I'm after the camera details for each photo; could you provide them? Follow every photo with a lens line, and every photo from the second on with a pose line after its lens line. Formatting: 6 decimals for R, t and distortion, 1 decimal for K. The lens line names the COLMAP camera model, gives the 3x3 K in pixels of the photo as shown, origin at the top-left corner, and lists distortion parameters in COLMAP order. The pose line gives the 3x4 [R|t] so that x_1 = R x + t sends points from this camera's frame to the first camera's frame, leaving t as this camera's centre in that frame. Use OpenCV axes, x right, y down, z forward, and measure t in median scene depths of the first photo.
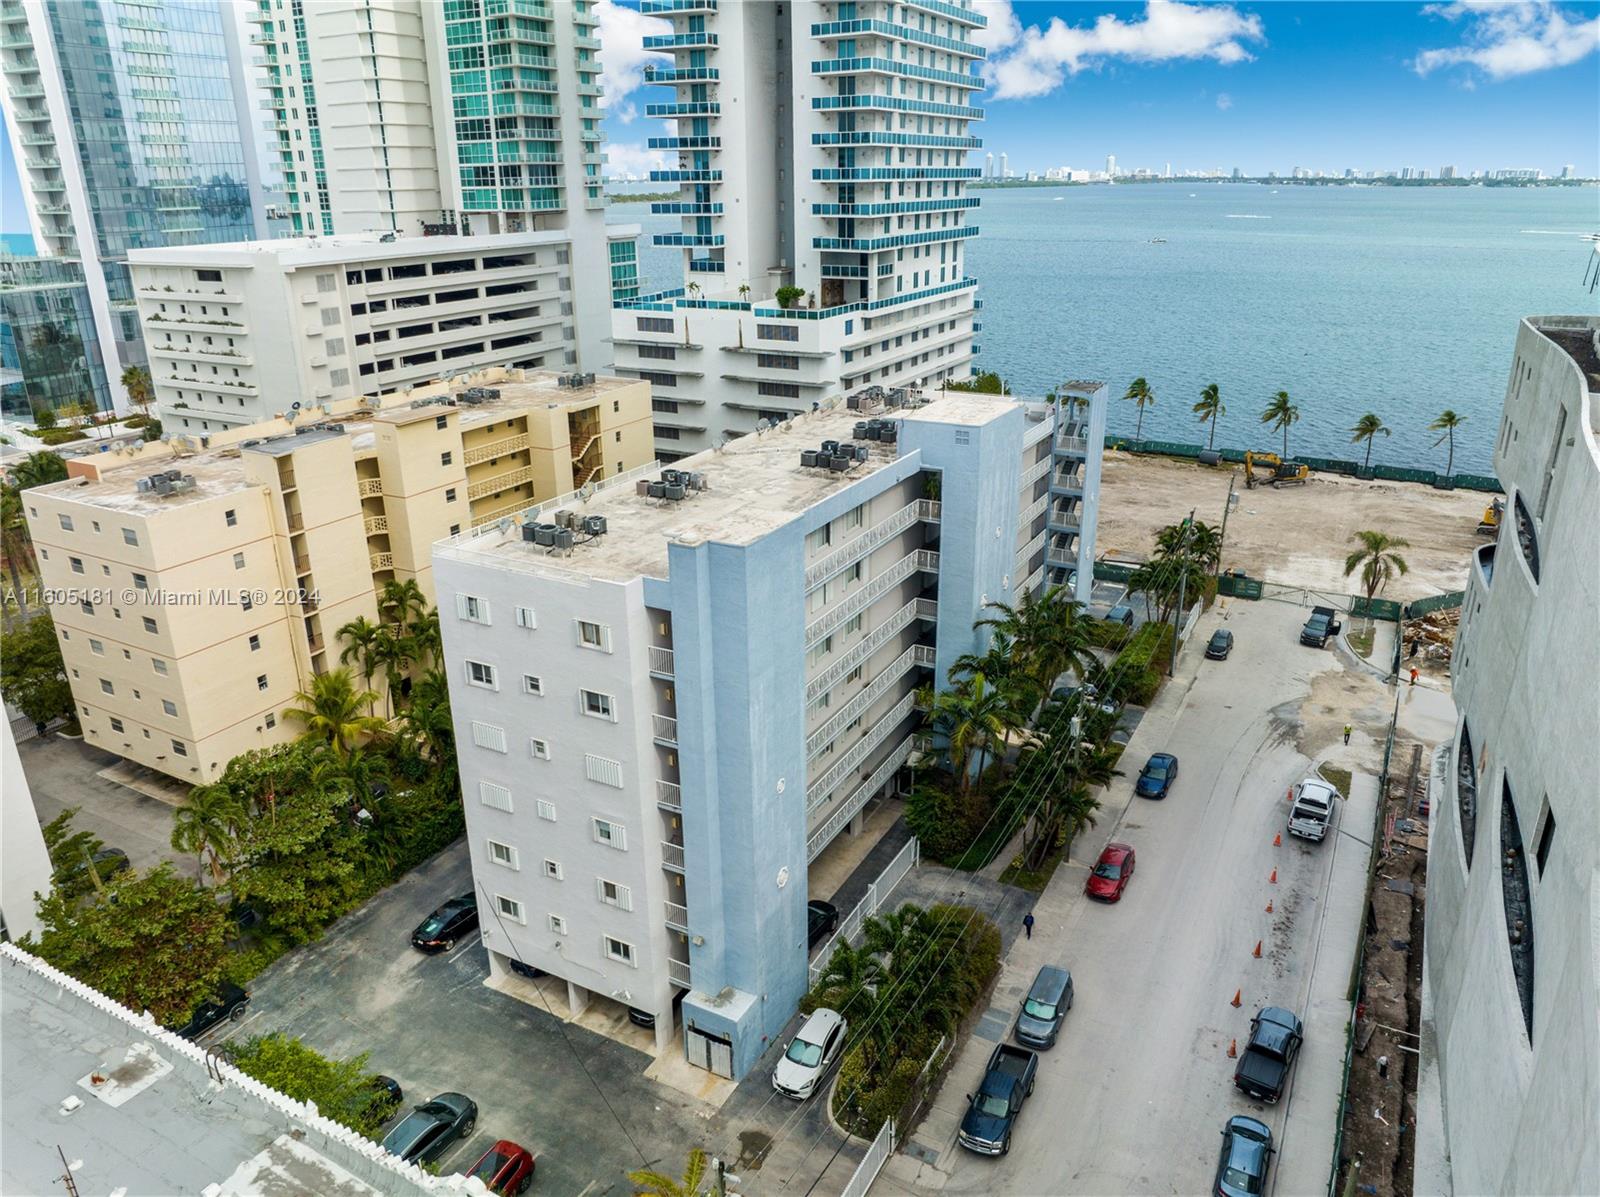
lens RADIAL K [[1136.4, 0, 800.0], [0, 1136.4, 598.5], [0, 0, 1]] dist [-0.004761, -0.063986]
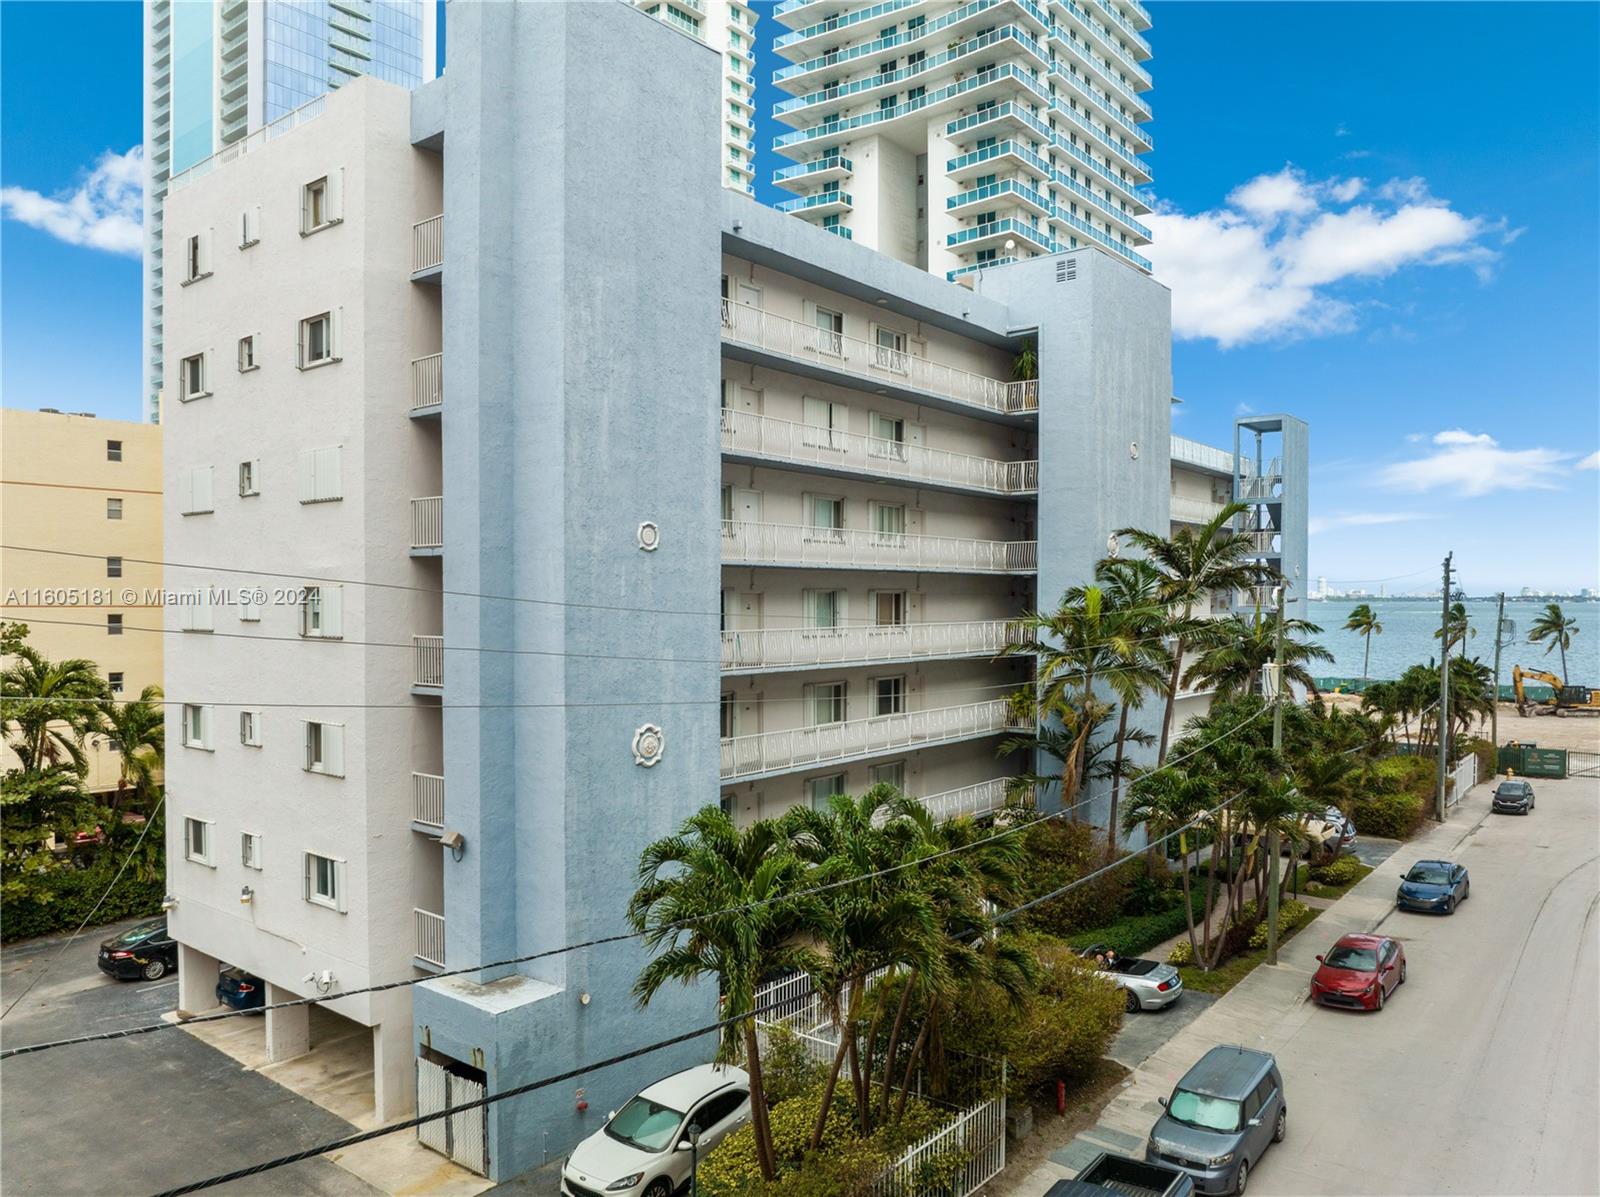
lens RADIAL K [[1165.5, 0, 800.0], [0, 1165.5, 598.5], [0, 0, 1]] dist [-0.035556, -0.000165]
pose [[0.985066, 0.014220, -0.171587, 0.106770], [-0.071532, 0.940305, -0.332730, 0.273391], [0.156613, 0.340035, 0.927280, 0.401656]]
